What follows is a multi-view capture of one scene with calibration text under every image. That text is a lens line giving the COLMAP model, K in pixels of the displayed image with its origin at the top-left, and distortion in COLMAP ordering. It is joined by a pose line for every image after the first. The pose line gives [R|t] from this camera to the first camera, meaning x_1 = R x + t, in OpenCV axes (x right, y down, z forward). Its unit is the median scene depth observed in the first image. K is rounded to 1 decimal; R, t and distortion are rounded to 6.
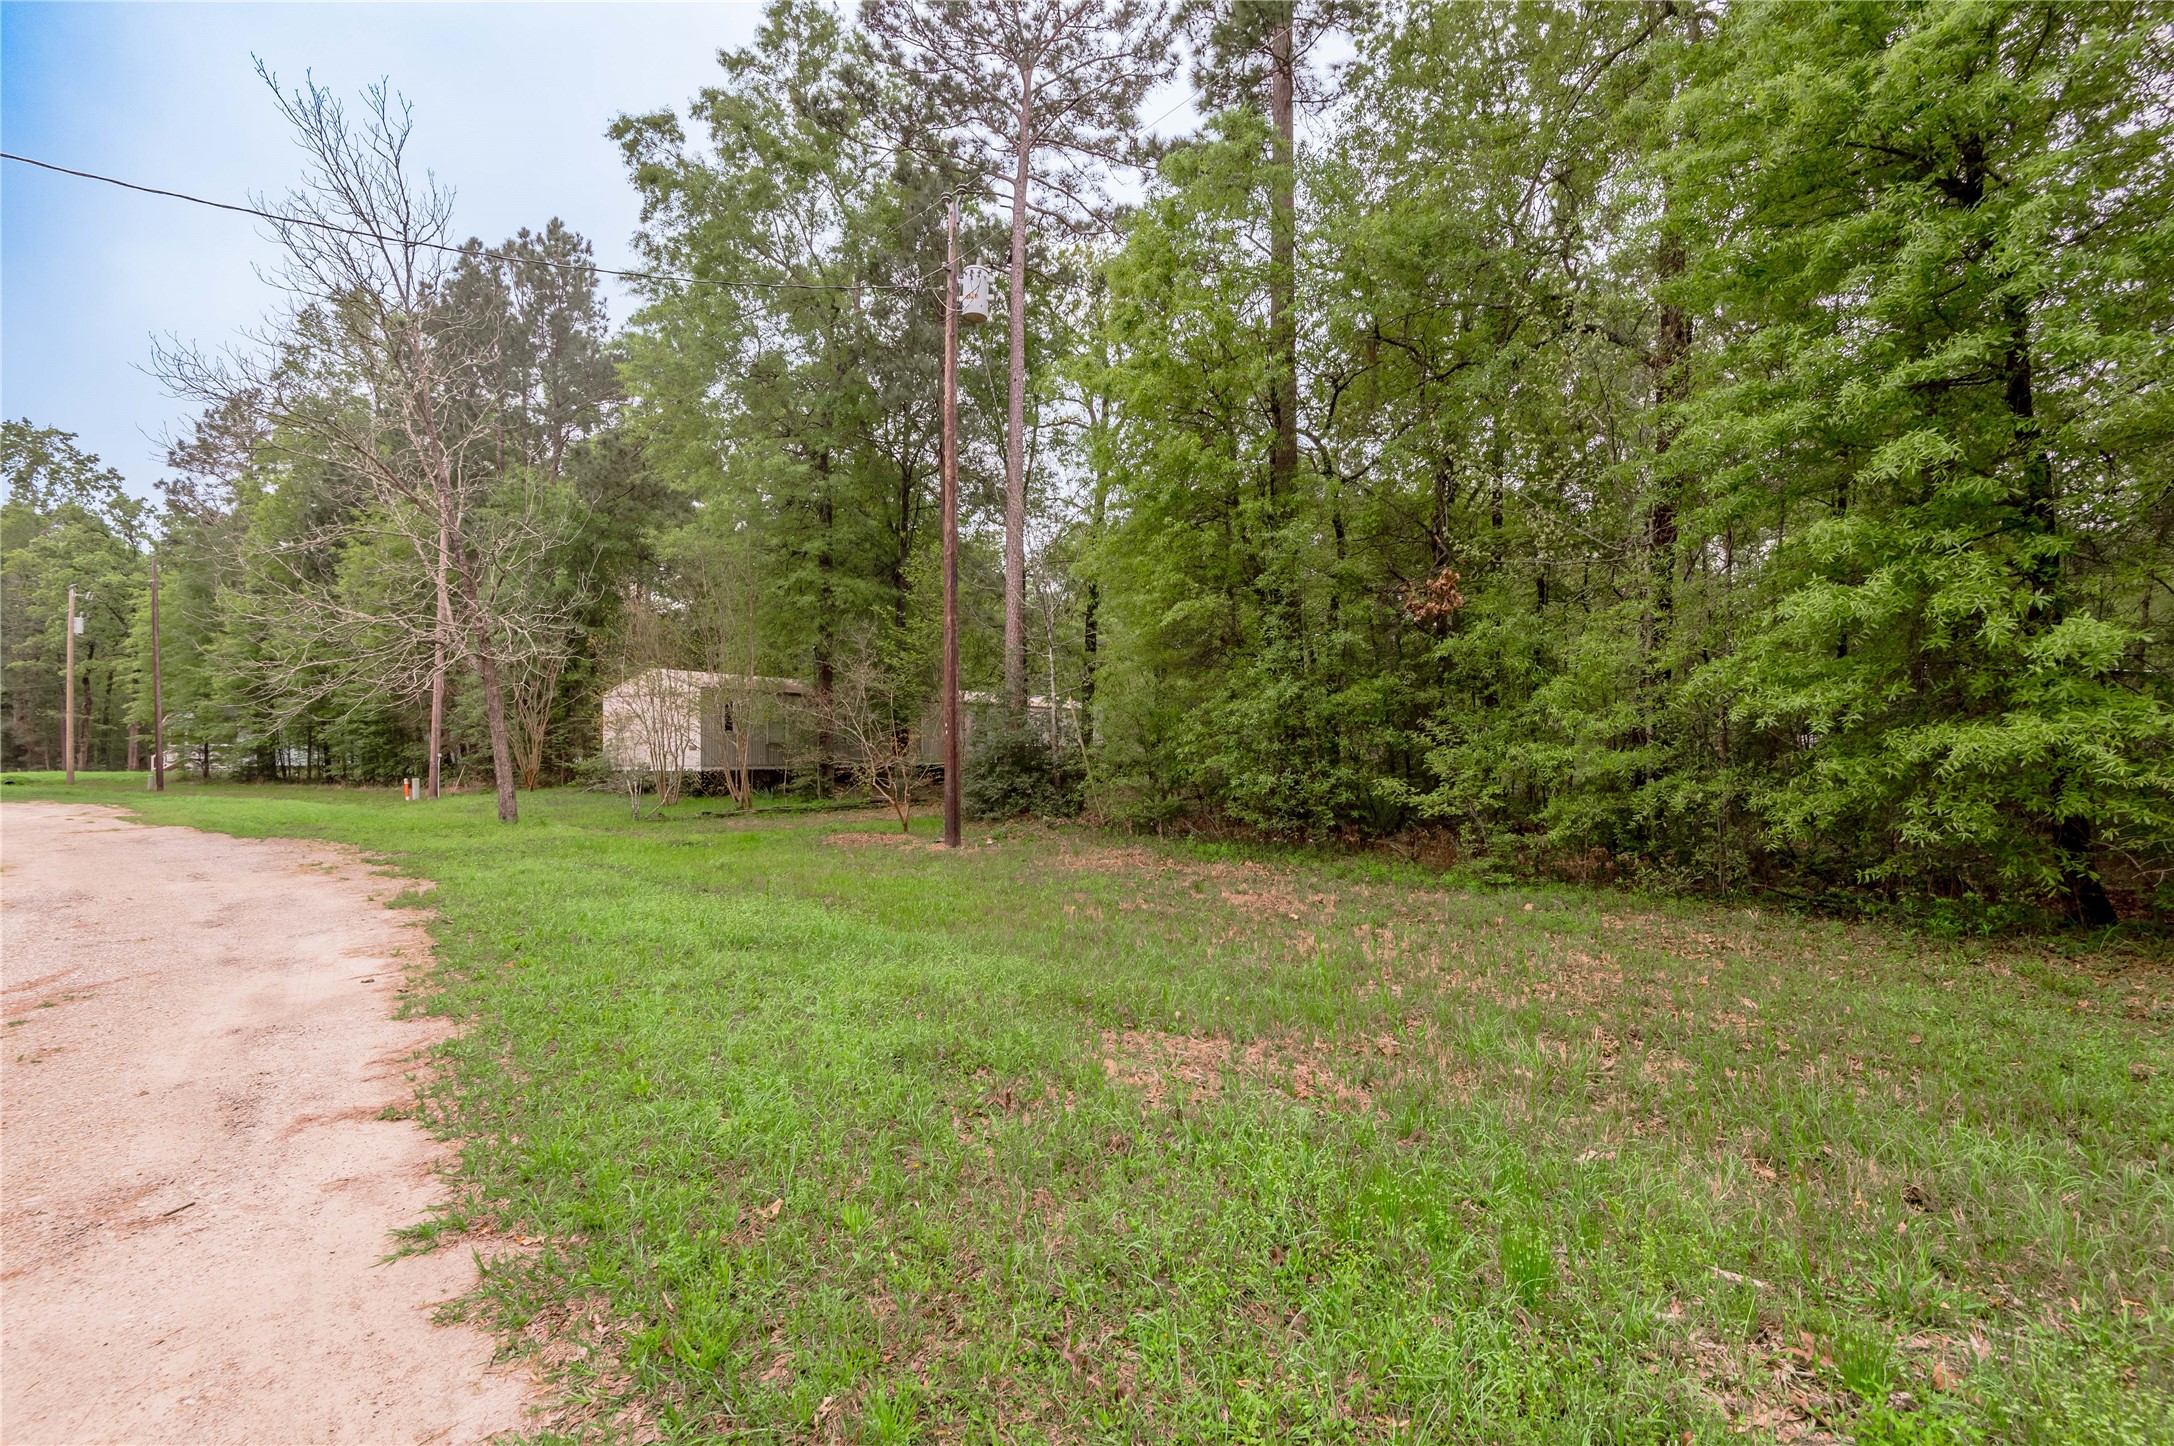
lens RADIAL K [[1023.7, 0, 1095.4], [0, 1023.7, 742.4], [0, 0, 1]] dist [0.021878, -0.014072]
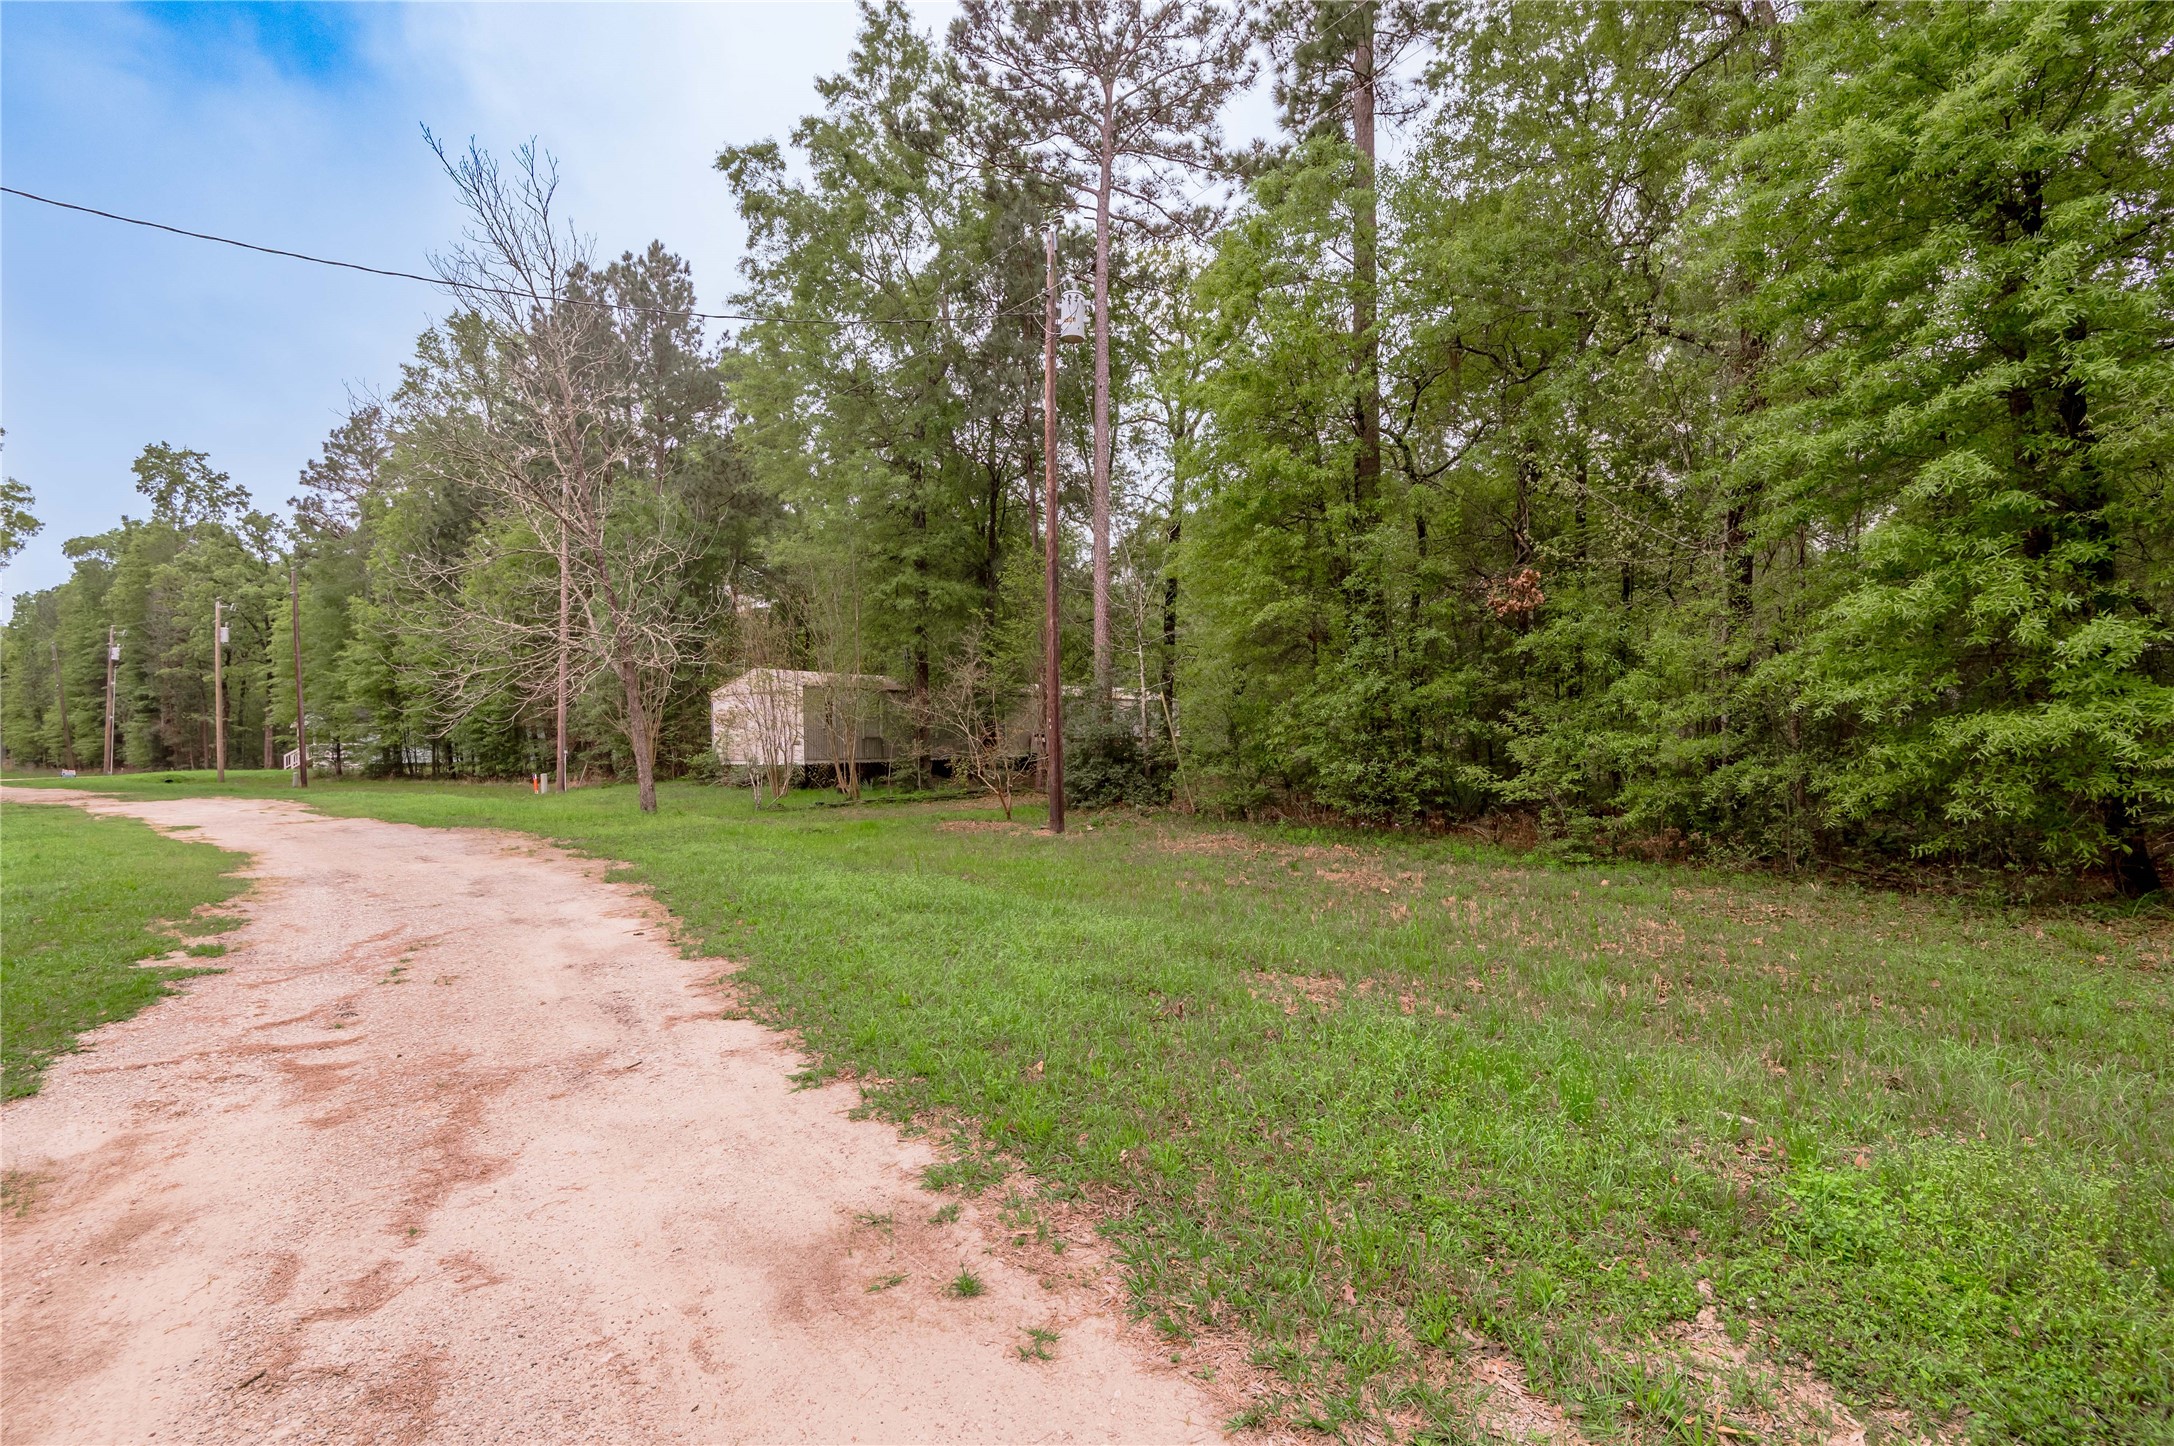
lens RADIAL K [[1046.5, 0, 1080.3], [0, 1046.5, 750.7], [0, 0, 1]] dist [0.026931, -0.017441]
pose [[0.997025, -0.009548, -0.076485, -0.027870], [0.010873, 0.999798, 0.016919, -0.002921], [0.076308, -0.017700, 0.996927, -0.091481]]
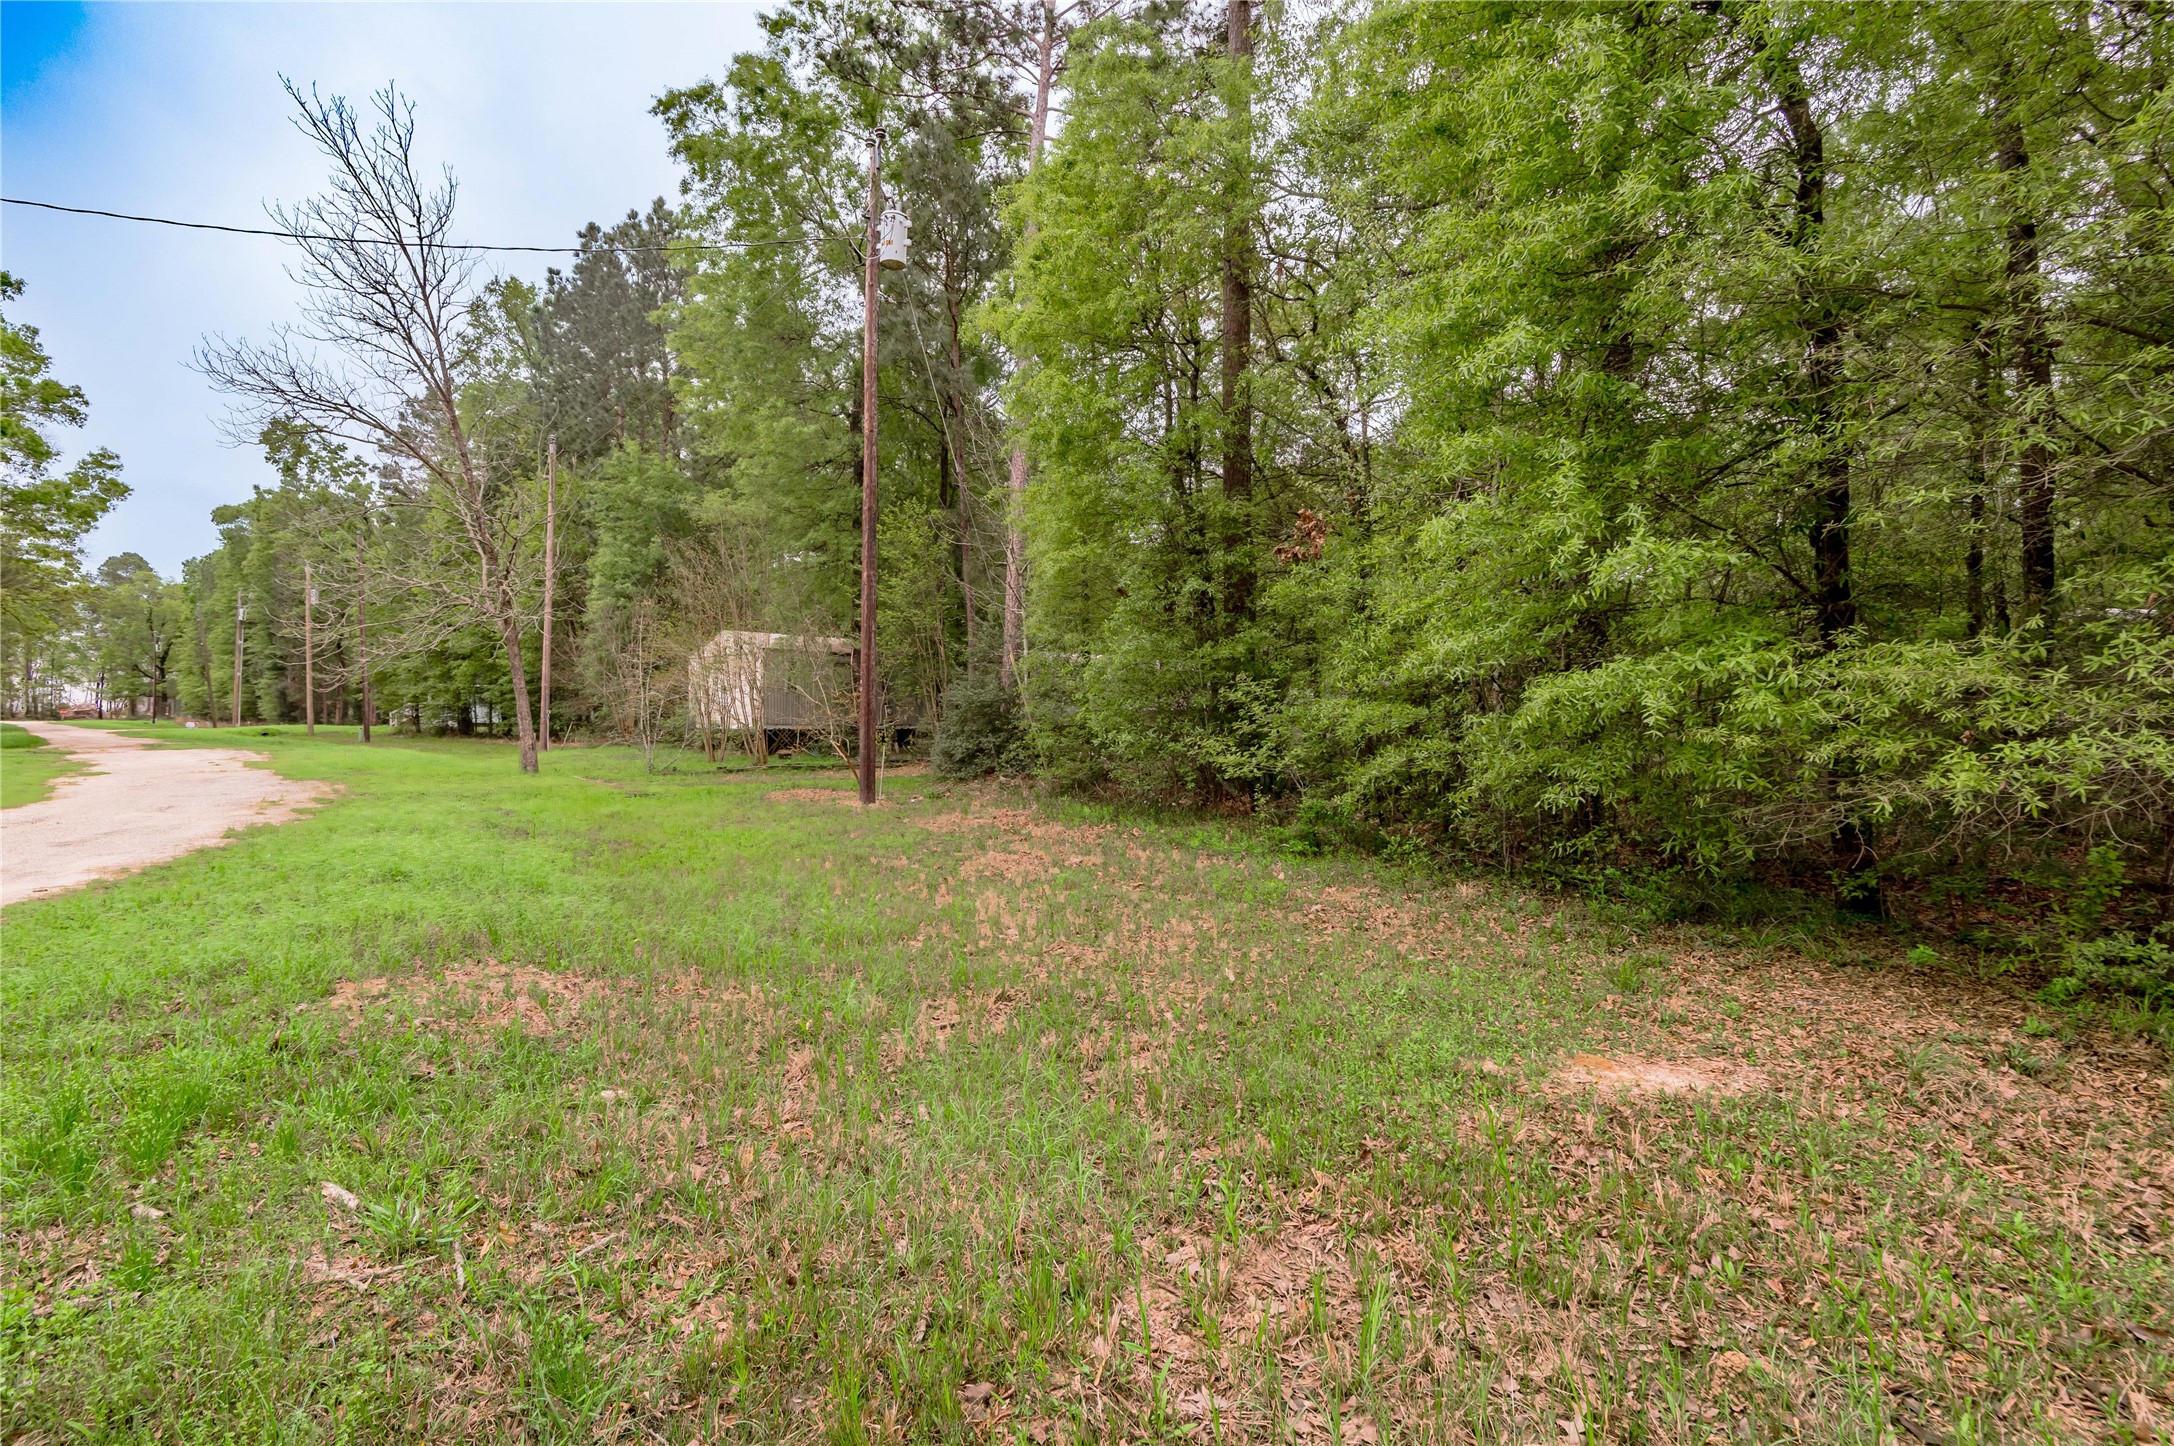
lens RADIAL K [[1069.7, 0, 1094.5], [0, 1069.7, 724.2], [0, 0, 1]] dist [0.045263, -0.029309]
pose [[0.977923, 0.010066, -0.208723, 0.271793], [-0.006956, 0.999854, 0.015629, 0.006940], [0.208850, -0.013832, 0.977850, 0.027336]]
